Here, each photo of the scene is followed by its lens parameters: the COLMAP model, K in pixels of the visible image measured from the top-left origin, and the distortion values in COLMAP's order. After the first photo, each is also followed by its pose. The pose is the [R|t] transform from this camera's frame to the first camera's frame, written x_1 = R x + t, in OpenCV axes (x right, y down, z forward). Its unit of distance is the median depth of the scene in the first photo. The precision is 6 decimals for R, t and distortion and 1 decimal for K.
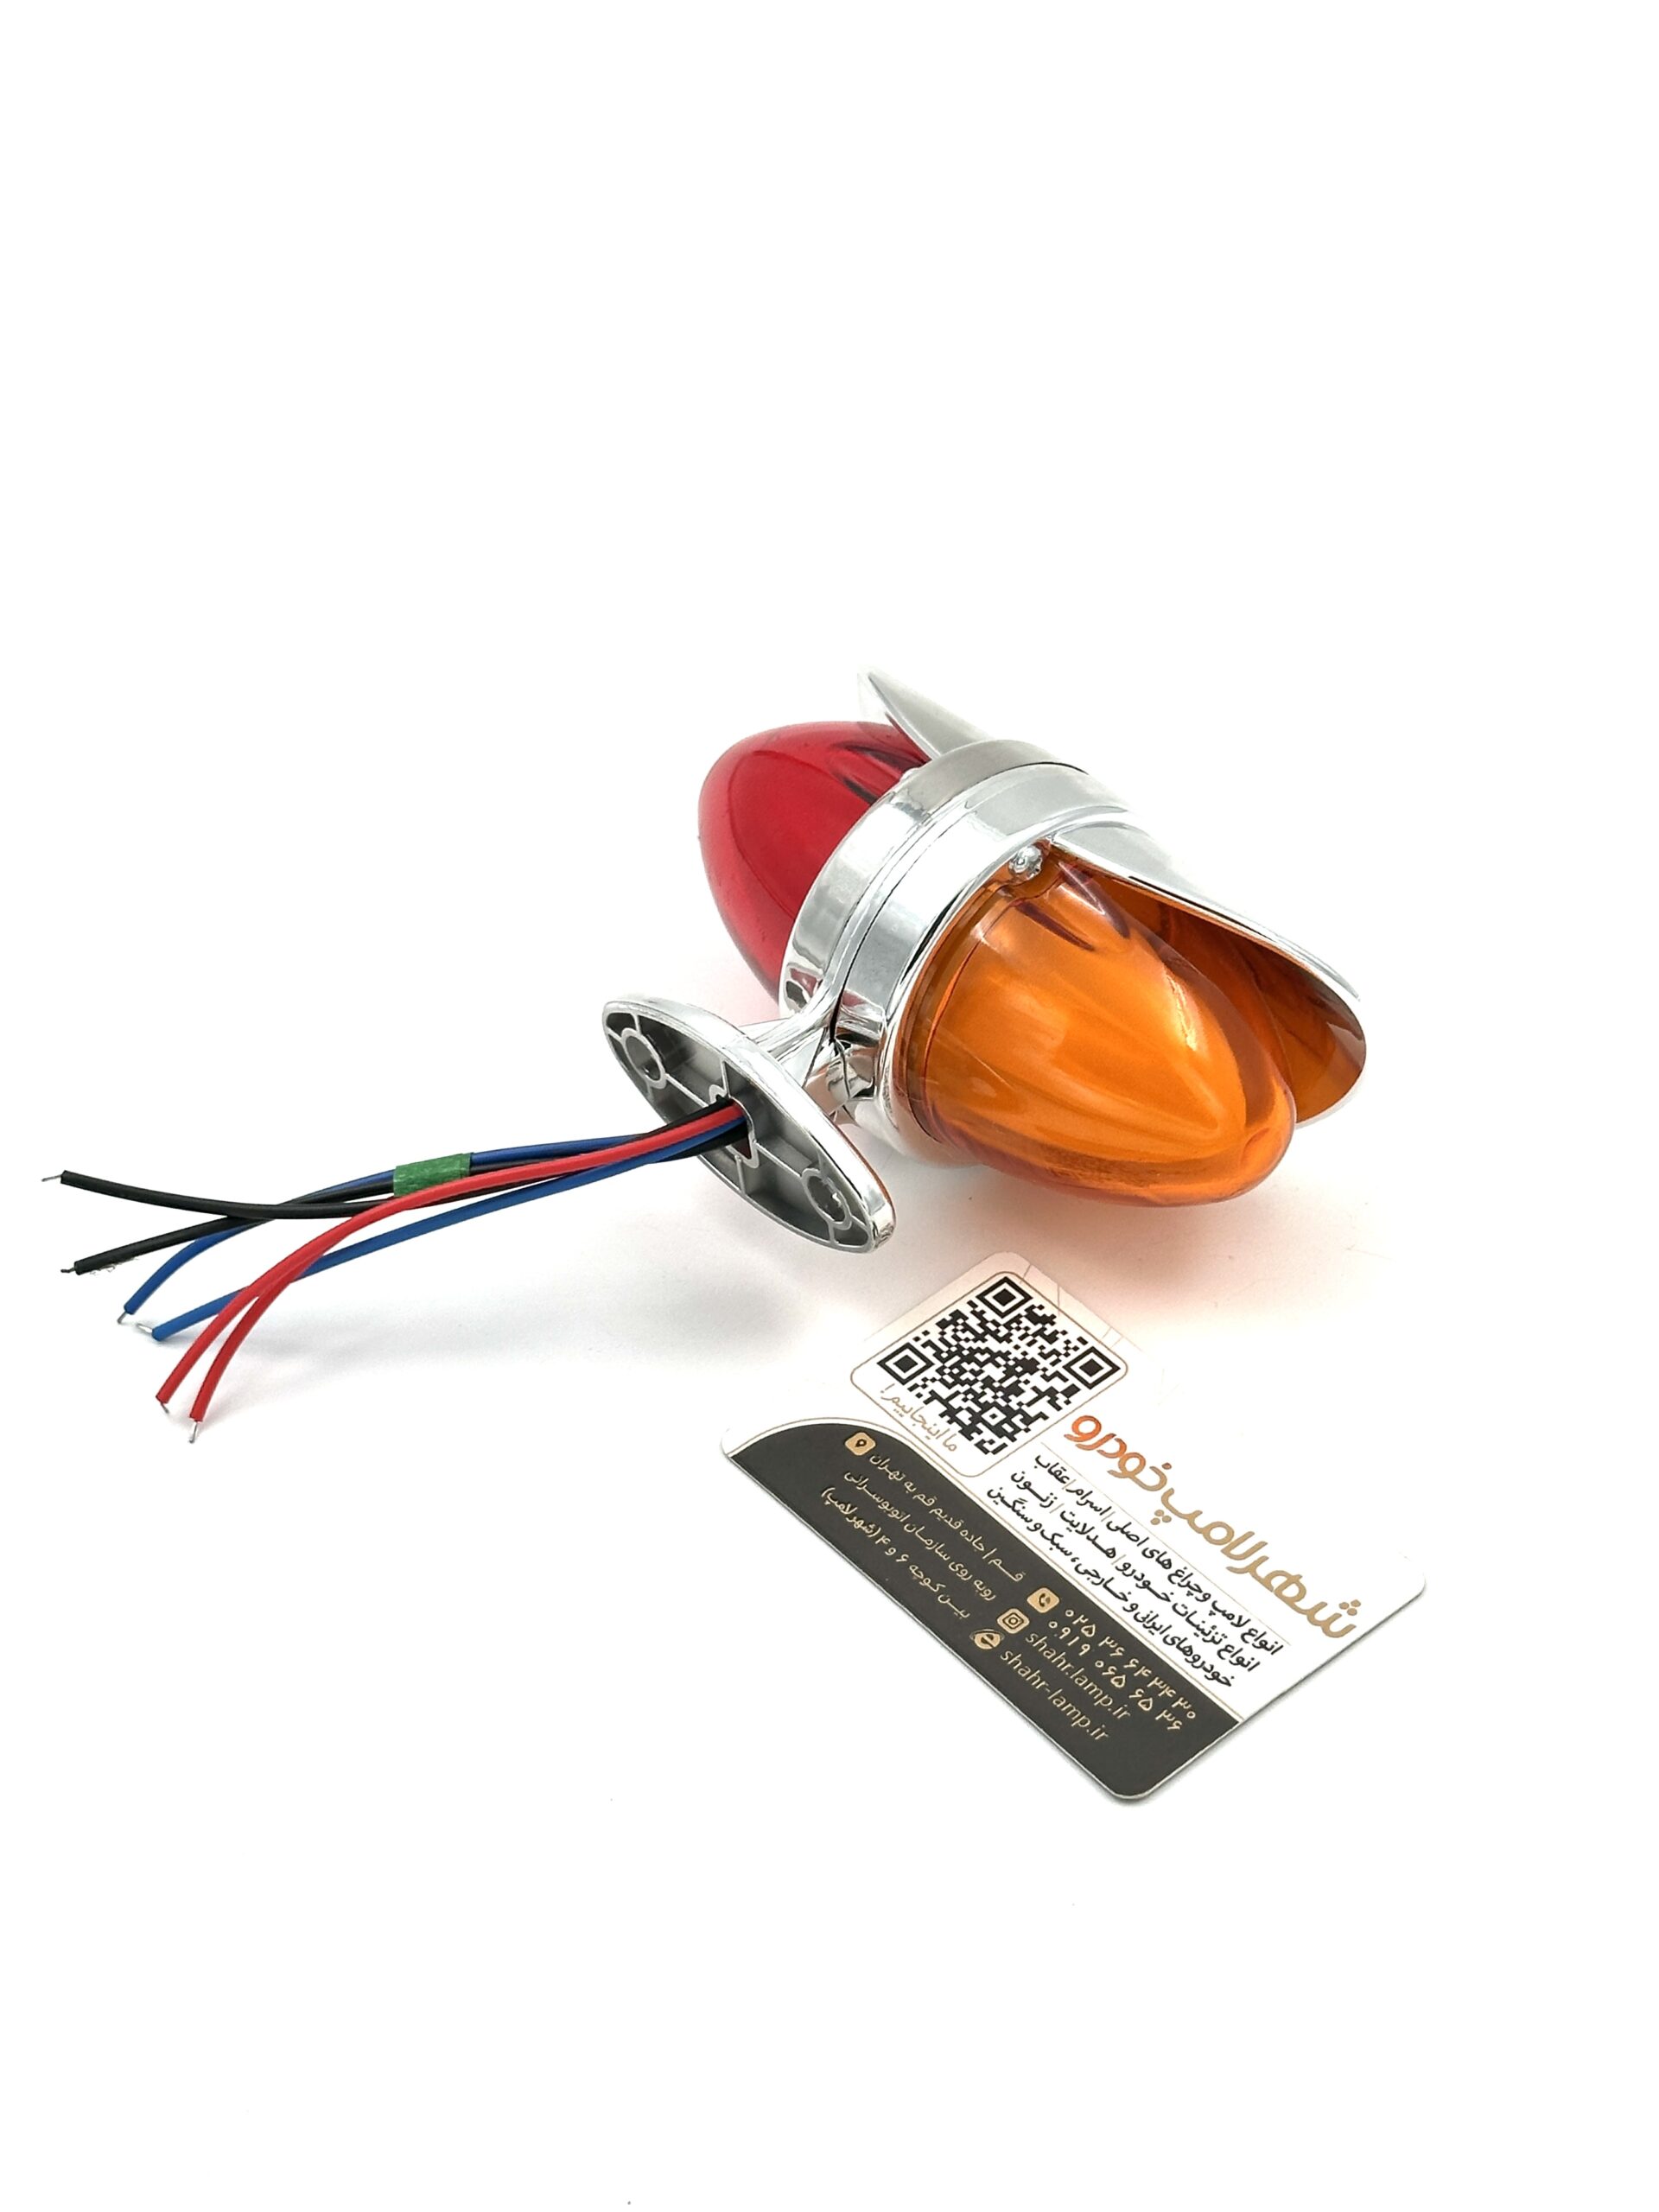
lens RADIAL K [[3782.3, 0, 825.2], [0, 3782.3, 1110.9], [0, 0, 1]] dist [0.155436, 0.000000]
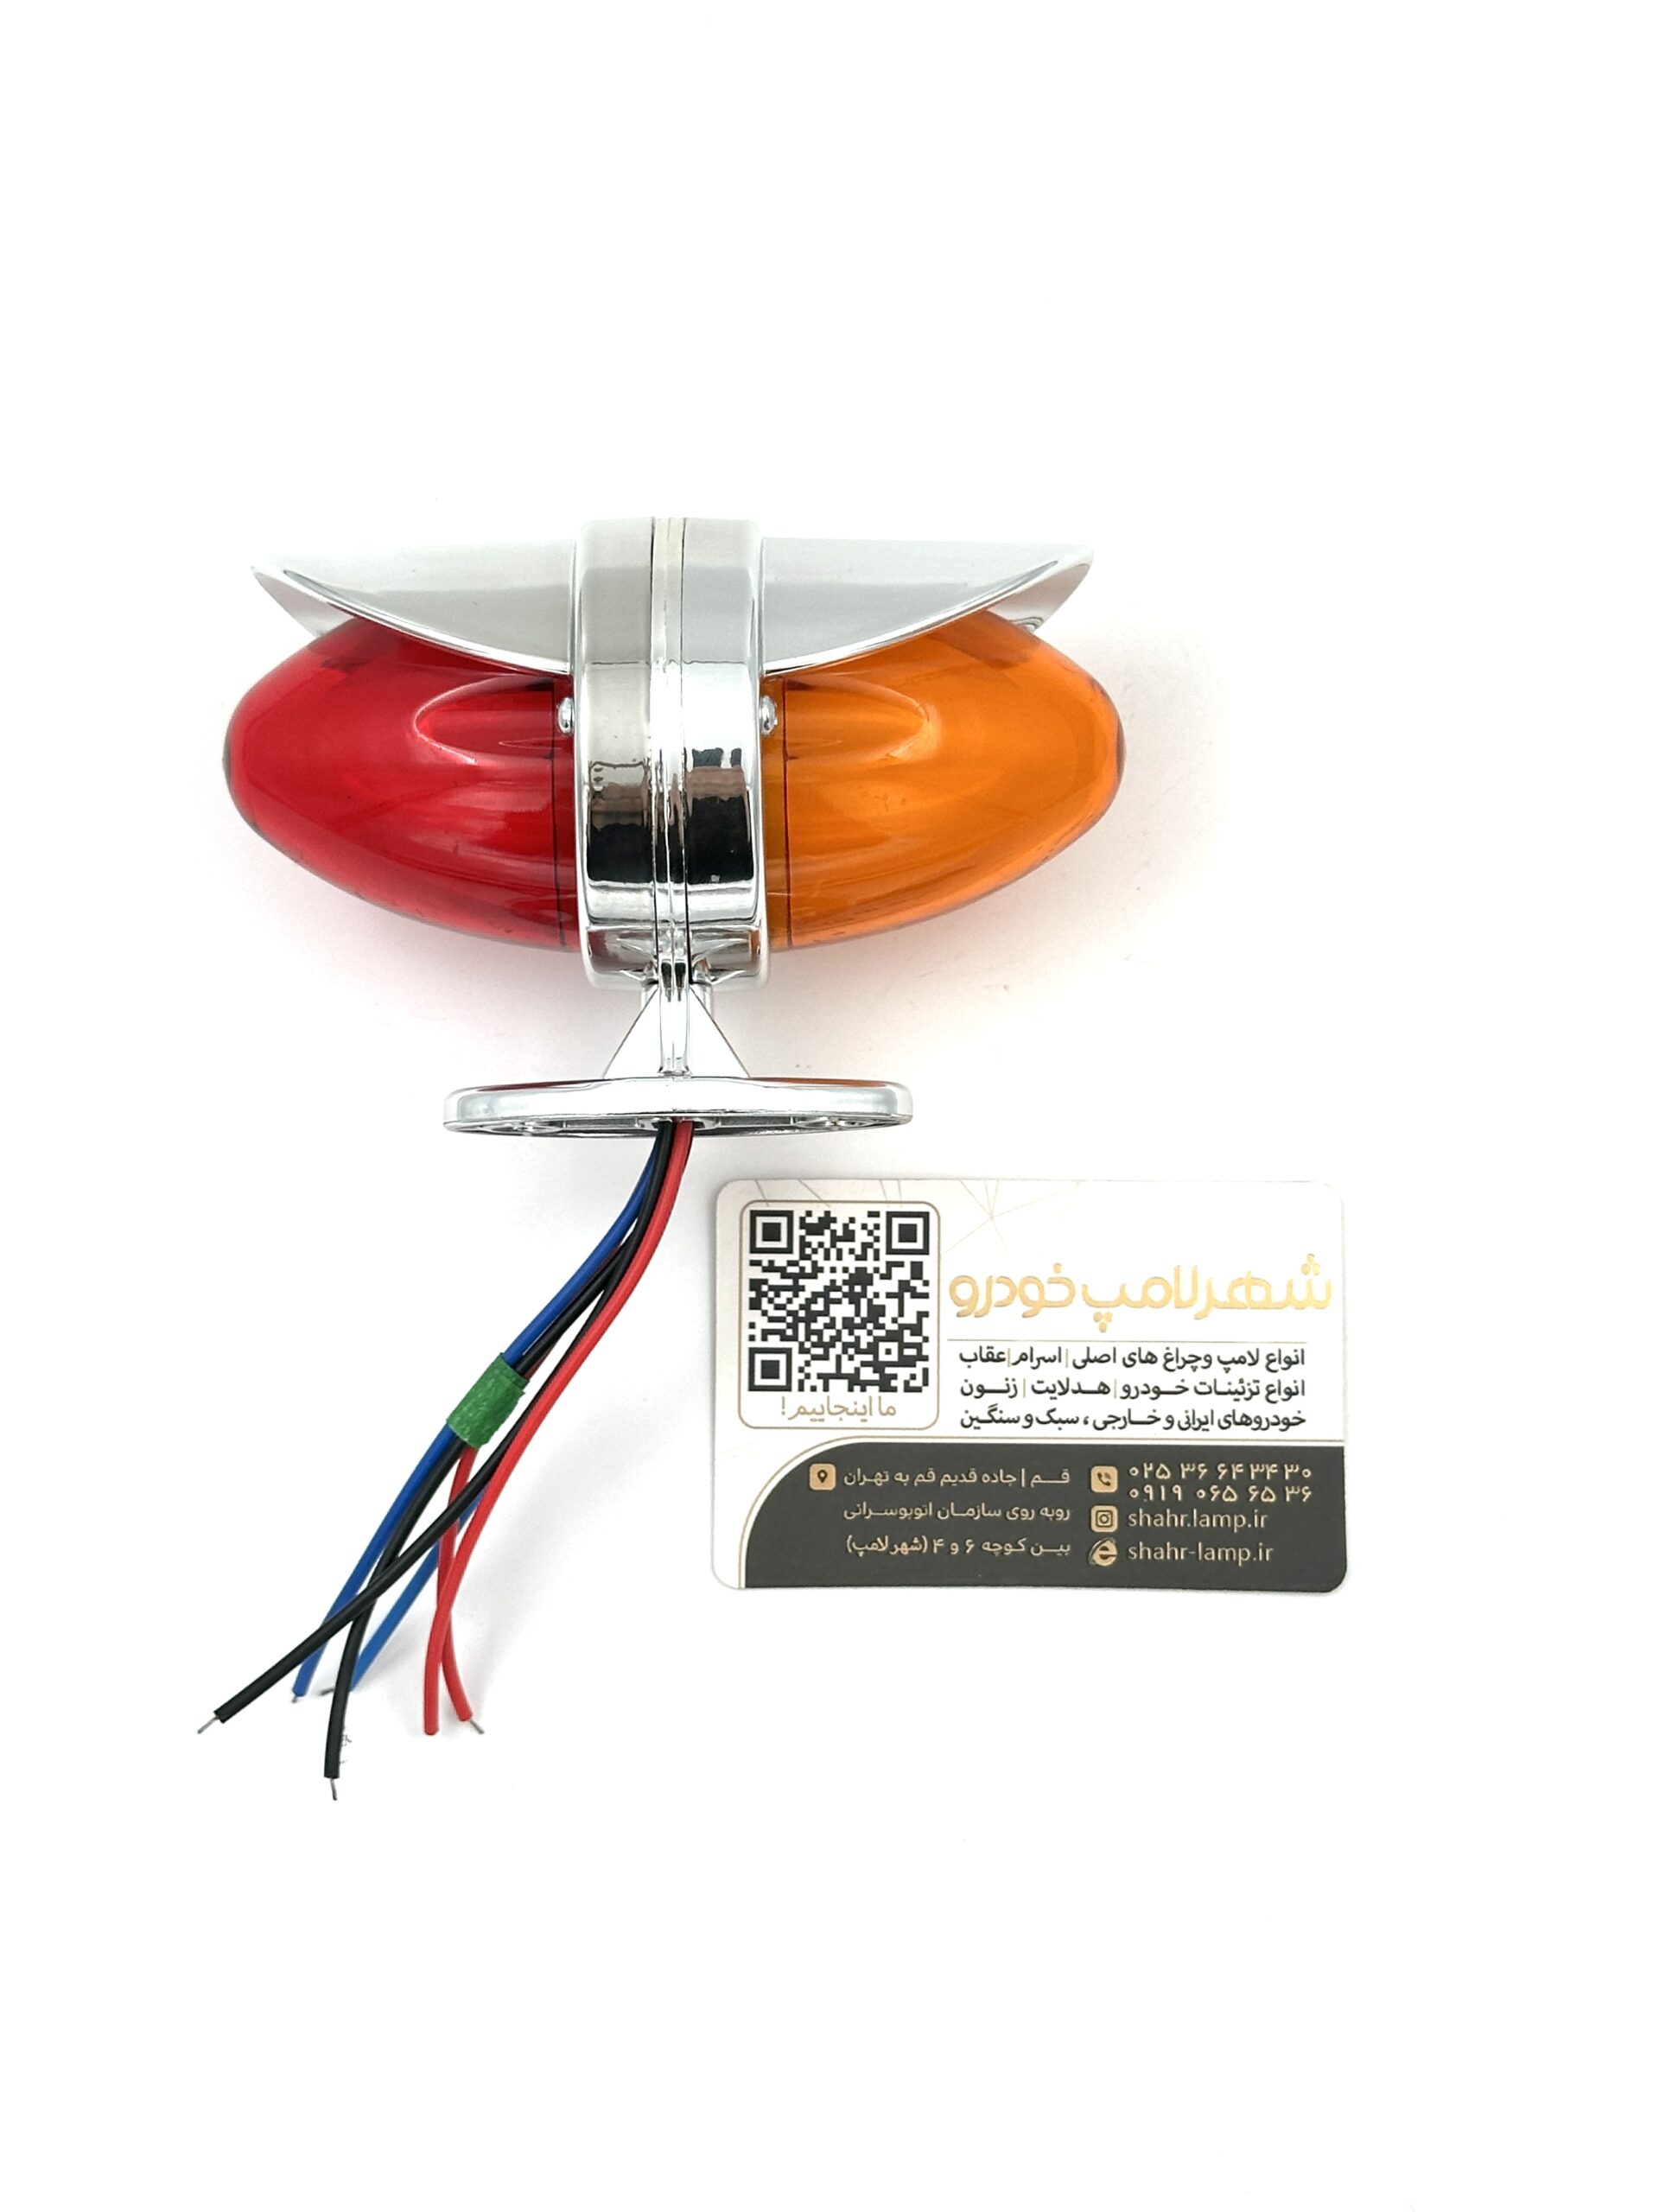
lens RADIAL K [[3782.3, 0, 815.0], [0, 3782.3, 1105.3], [0, 0, 1]] dist [0.155436, 0.000000]
pose [[0.637691, -0.758609, 0.133654, -0.049859], [0.485876, 0.530773, 0.694410, -0.642137], [-0.597725, -0.377880, 0.707059, 0.350551]]
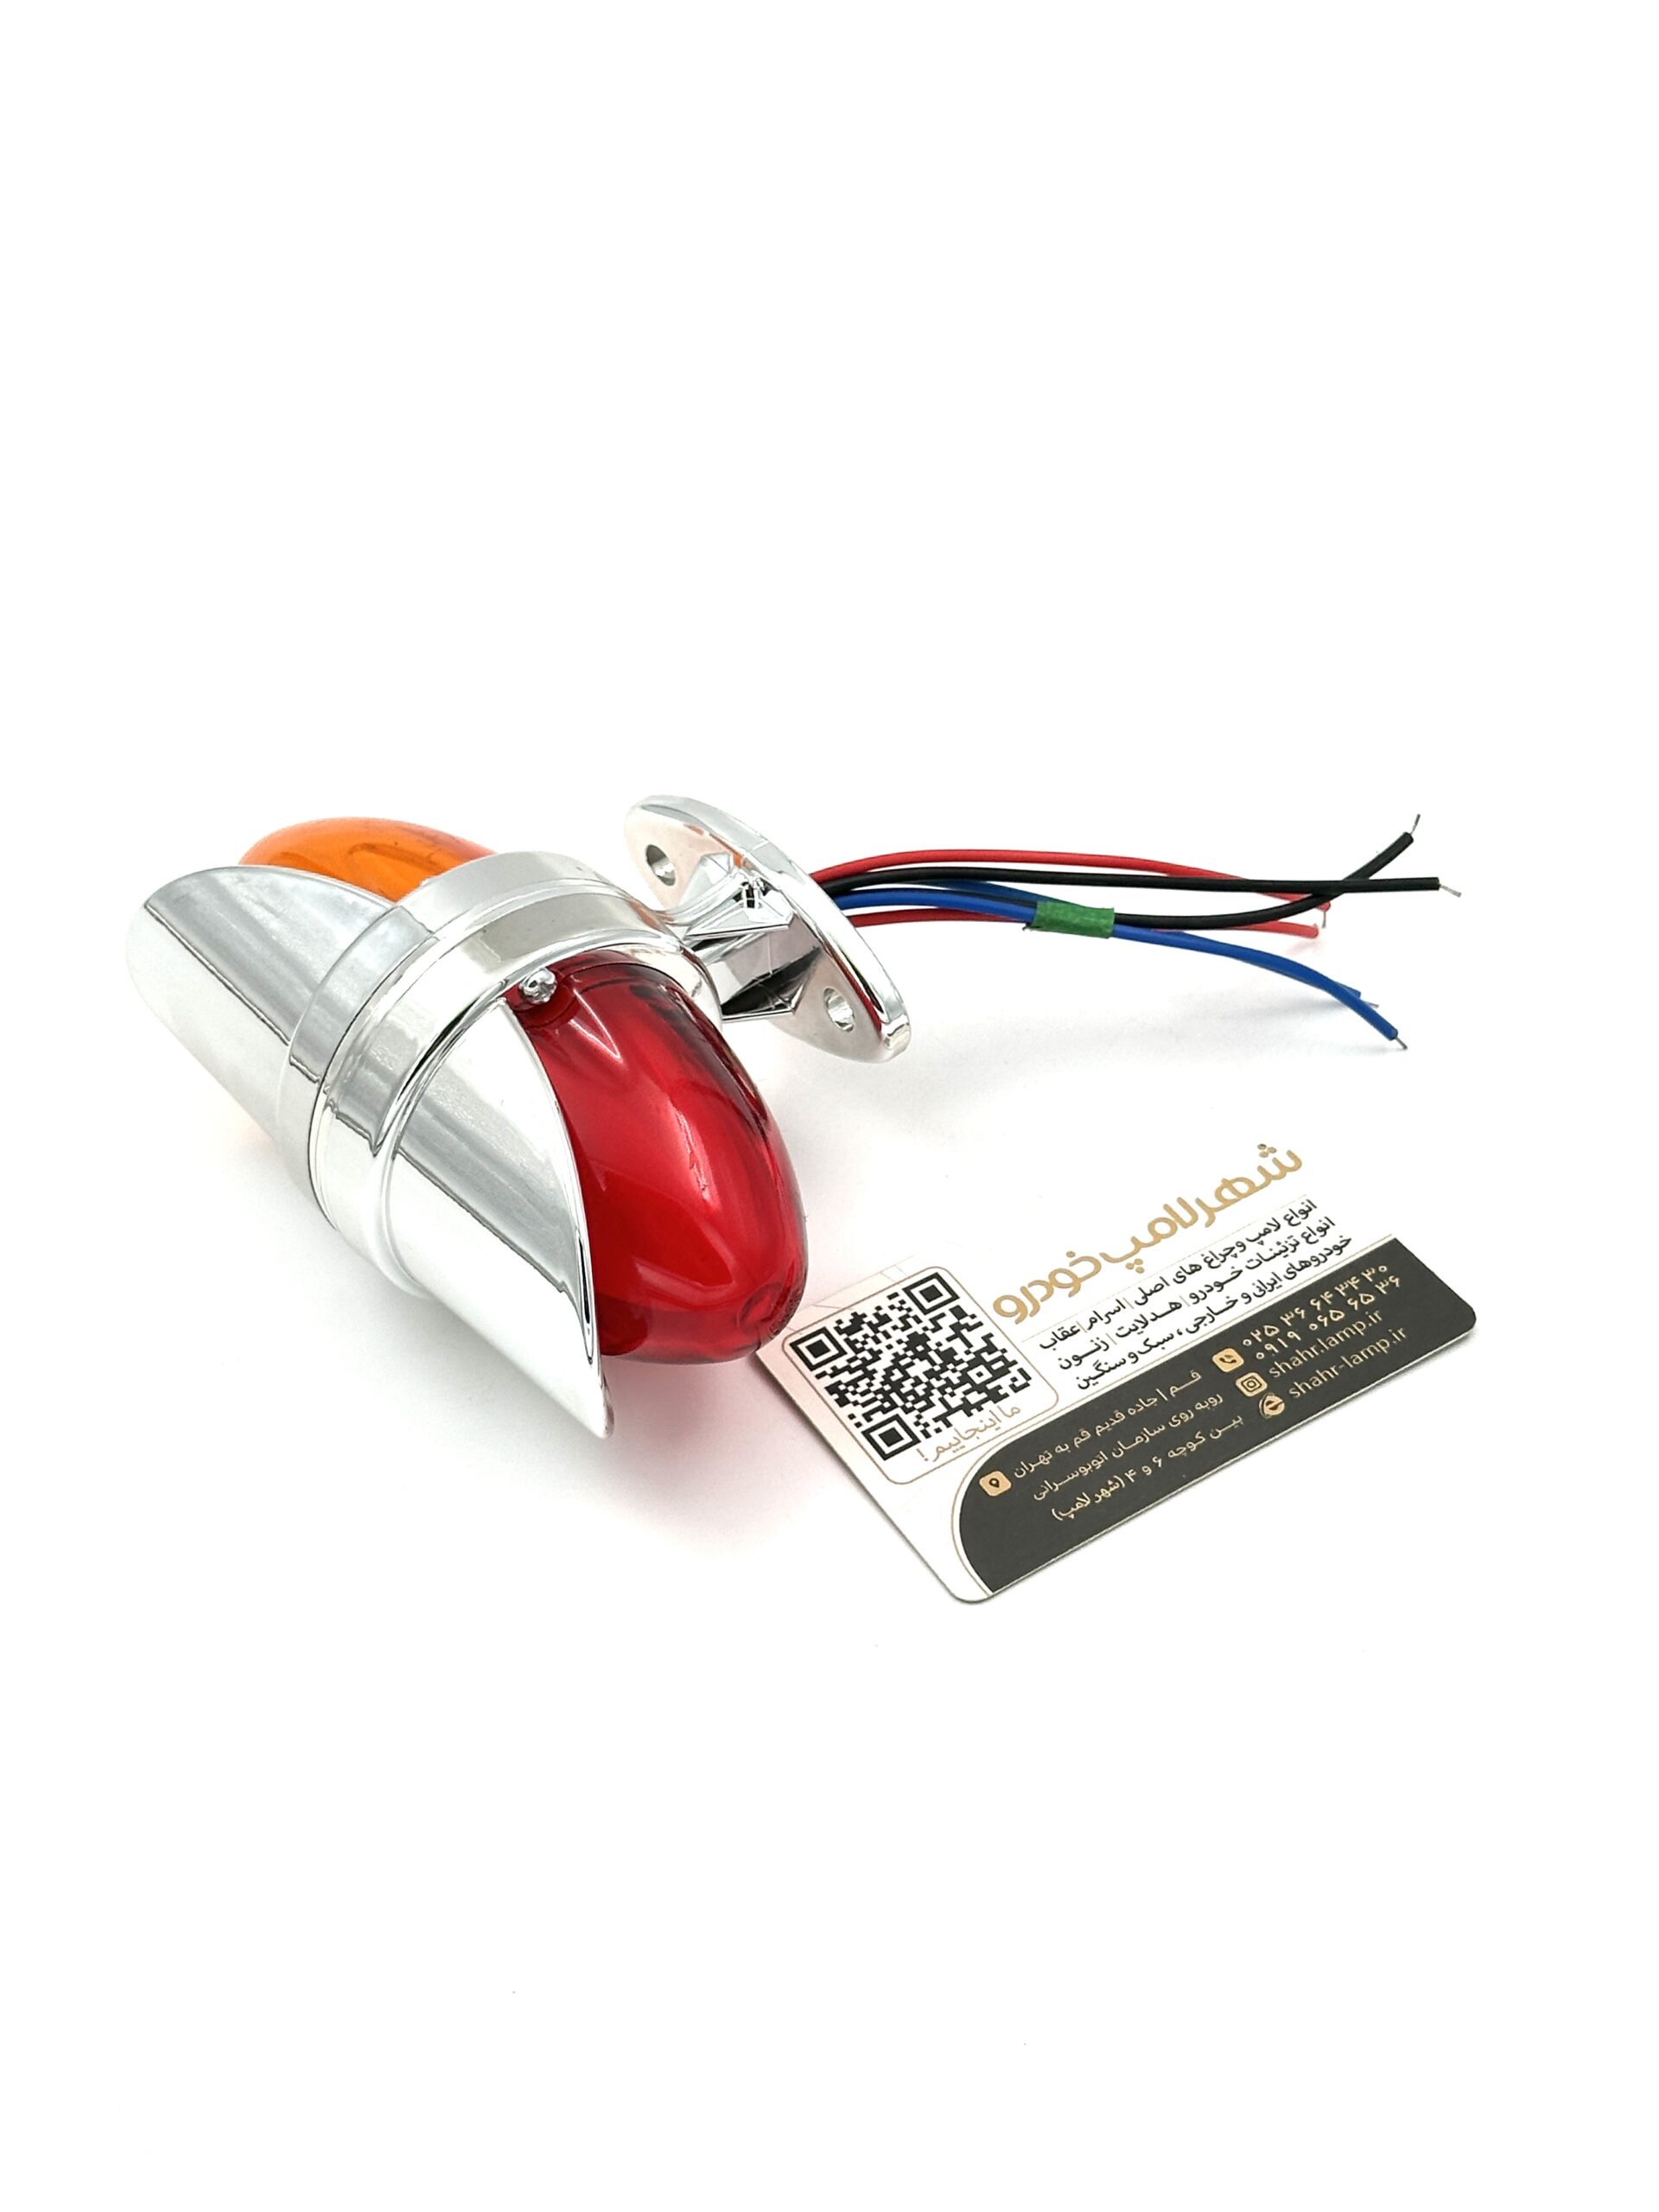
lens RADIAL K [[3782.3, 0, 833.7], [0, 3782.3, 1088.8], [0, 0, 1]] dist [0.155436, 0.000000]
pose [[0.131421, -0.653338, 0.745572, -0.646378], [0.703195, 0.591560, 0.394428, -0.378127], [-0.698745, 0.472447, 0.537167, 0.469882]]
